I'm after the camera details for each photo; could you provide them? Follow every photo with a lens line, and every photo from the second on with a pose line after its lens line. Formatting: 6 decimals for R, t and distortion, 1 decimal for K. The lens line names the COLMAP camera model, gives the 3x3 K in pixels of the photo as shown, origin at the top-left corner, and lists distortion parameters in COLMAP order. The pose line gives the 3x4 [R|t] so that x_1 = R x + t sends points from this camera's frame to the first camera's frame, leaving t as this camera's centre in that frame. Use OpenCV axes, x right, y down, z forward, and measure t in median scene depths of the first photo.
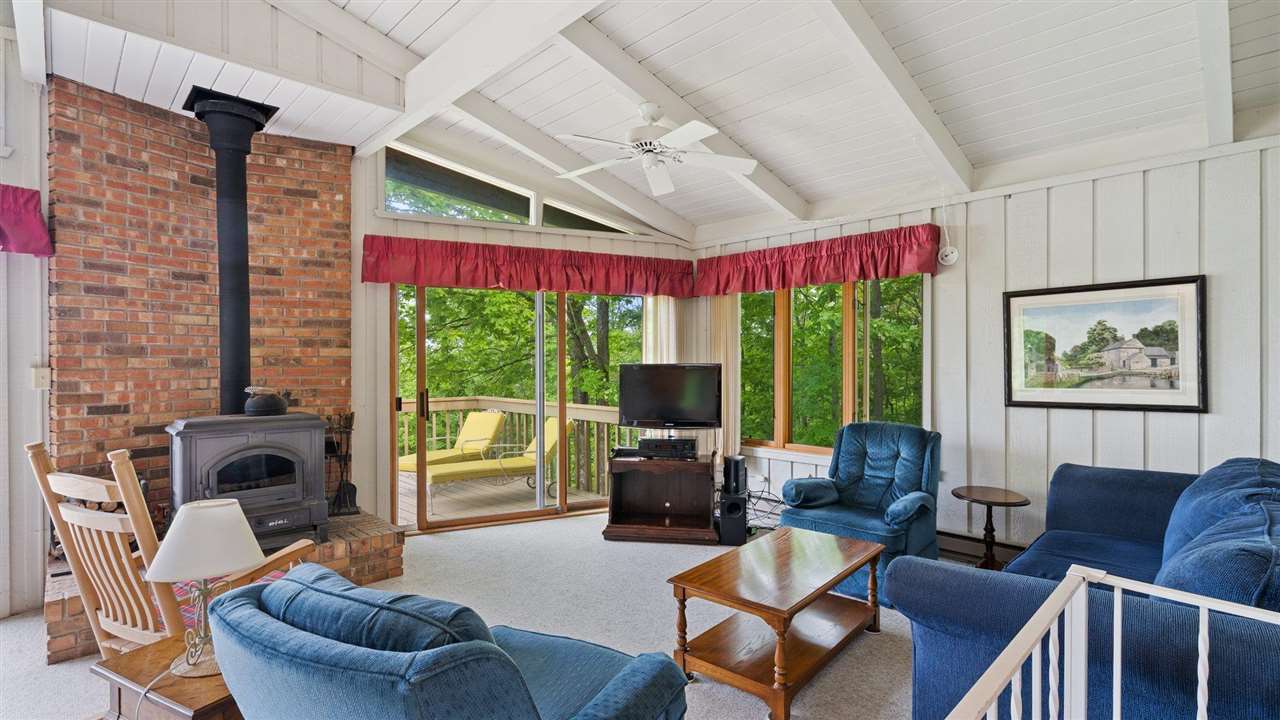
lens RADIAL K [[579.2, 0, 639.4], [0, 579.2, 366.7], [0, 0, 1]] dist [0.000595, -0.000043]
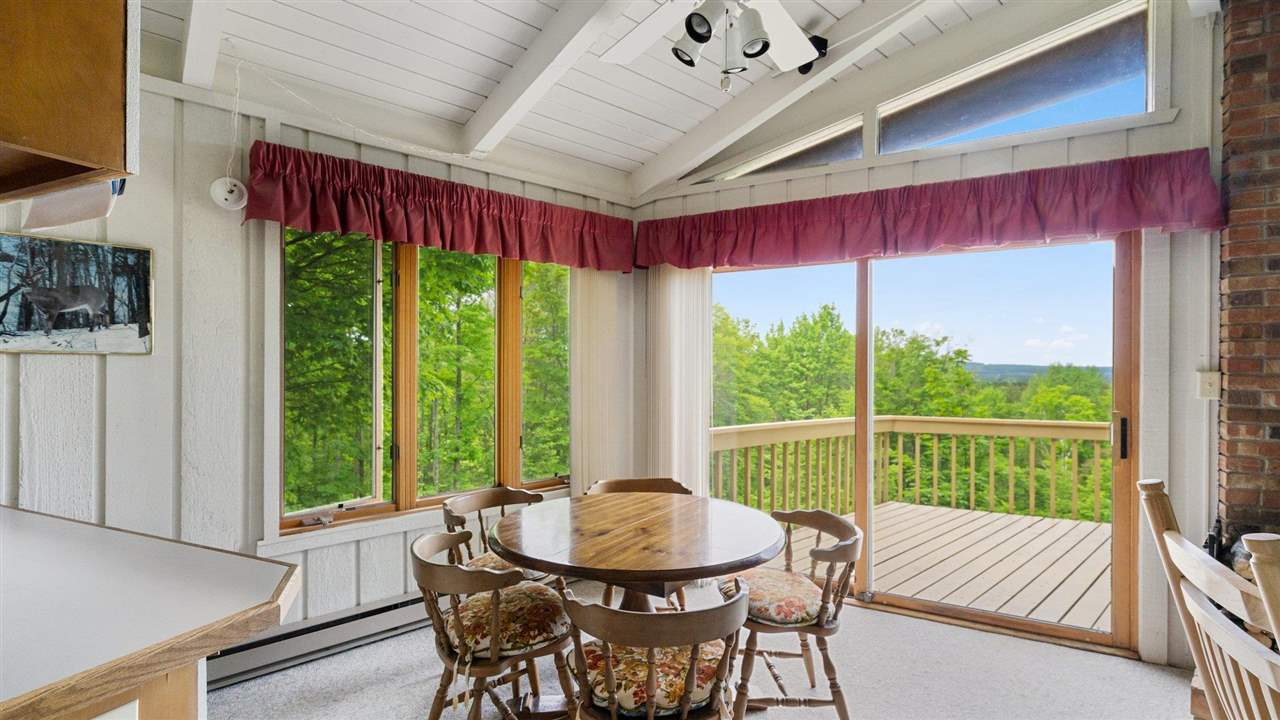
lens RADIAL K [[579.2, 0, 635.3], [0, 579.2, 366.1], [0, 0, 1]] dist [0.000595, -0.000043]
pose [[-0.052157, 0.003838, -0.998632, -0.196687], [-0.014443, 0.999885, 0.004598, 0.001542], [0.998534, 0.014663, -0.052095, 0.254377]]
